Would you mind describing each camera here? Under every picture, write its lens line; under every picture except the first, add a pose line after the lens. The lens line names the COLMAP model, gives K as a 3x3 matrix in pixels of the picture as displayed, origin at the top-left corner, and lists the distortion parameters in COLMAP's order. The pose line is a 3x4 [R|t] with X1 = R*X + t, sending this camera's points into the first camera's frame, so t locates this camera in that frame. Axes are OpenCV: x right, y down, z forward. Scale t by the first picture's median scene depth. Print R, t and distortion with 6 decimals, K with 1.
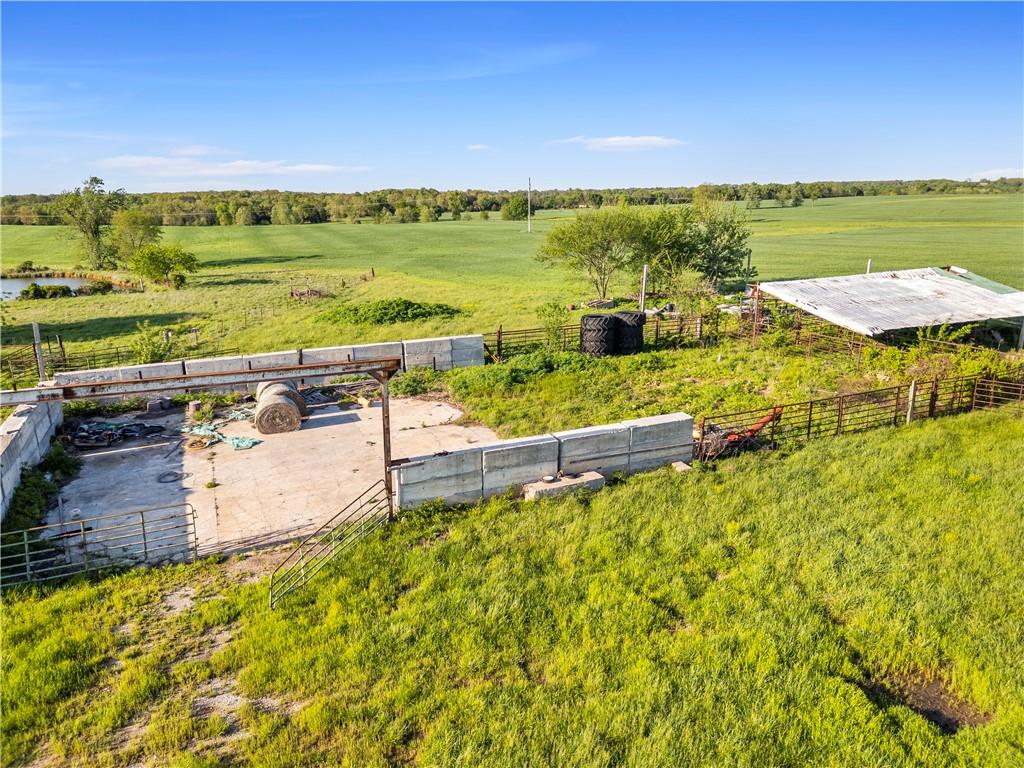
lens RADIAL K [[709.6, 0, 502.0], [0, 709.6, 374.9], [0, 0, 1]] dist [0.065434, -0.048228]
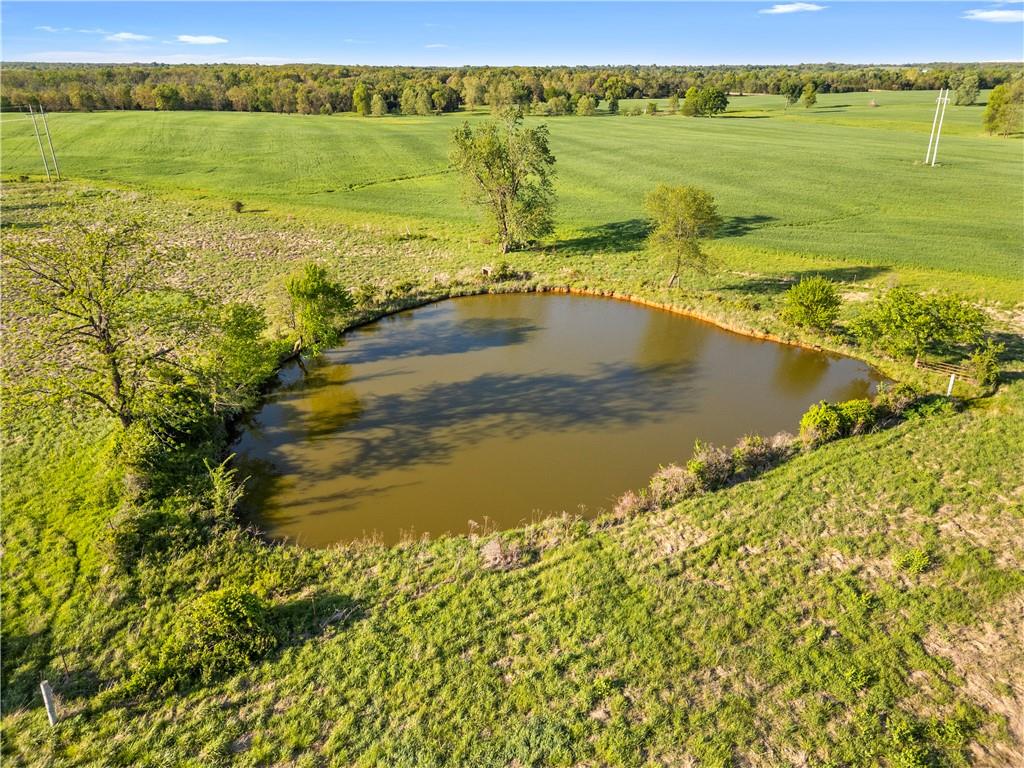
lens RADIAL K [[709.6, 0, 516.2], [0, 709.6, 388.7], [0, 0, 1]] dist [0.065434, -0.048228]
pose [[0.997750, 0.043681, -0.050857, -2.924863], [-0.034332, 0.984493, 0.172031, -0.746384], [0.057583, -0.169898, 0.983778, 1.744752]]
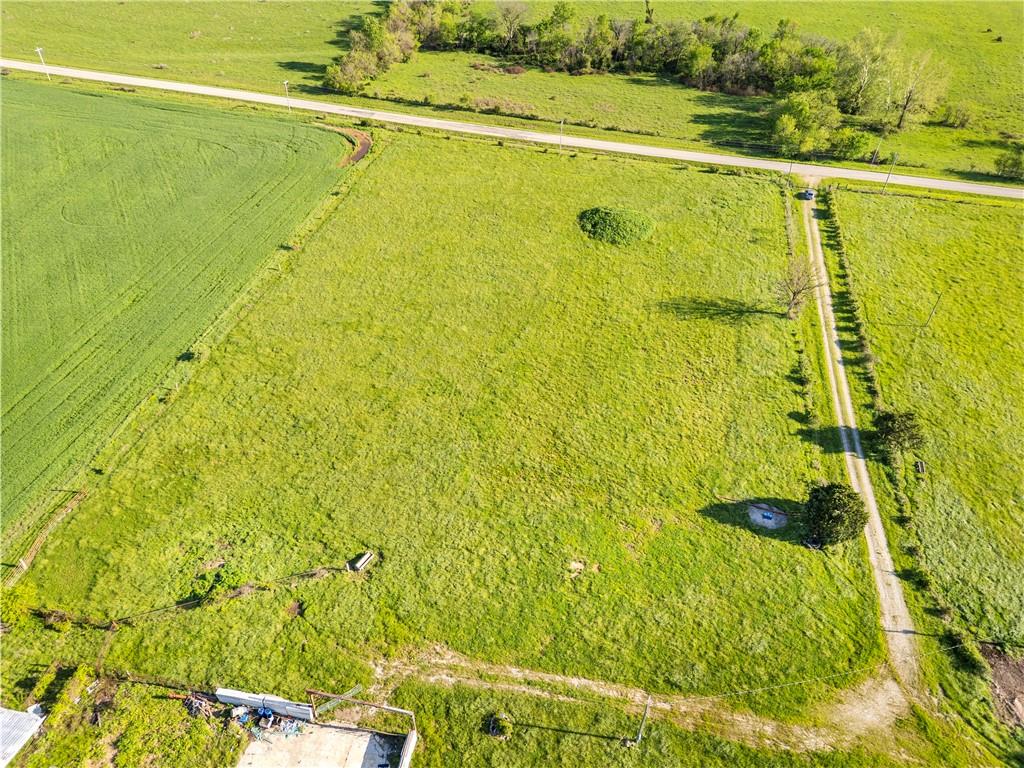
lens RADIAL K [[709.6, 0, 510.9], [0, 709.6, 380.3], [0, 0, 1]] dist [0.065434, -0.048228]
pose [[-0.828214, -0.358962, 0.430358, -1.545831], [0.141688, 0.608857, 0.780524, -2.825803], [-0.542205, 0.707417, -0.453404, 0.743233]]
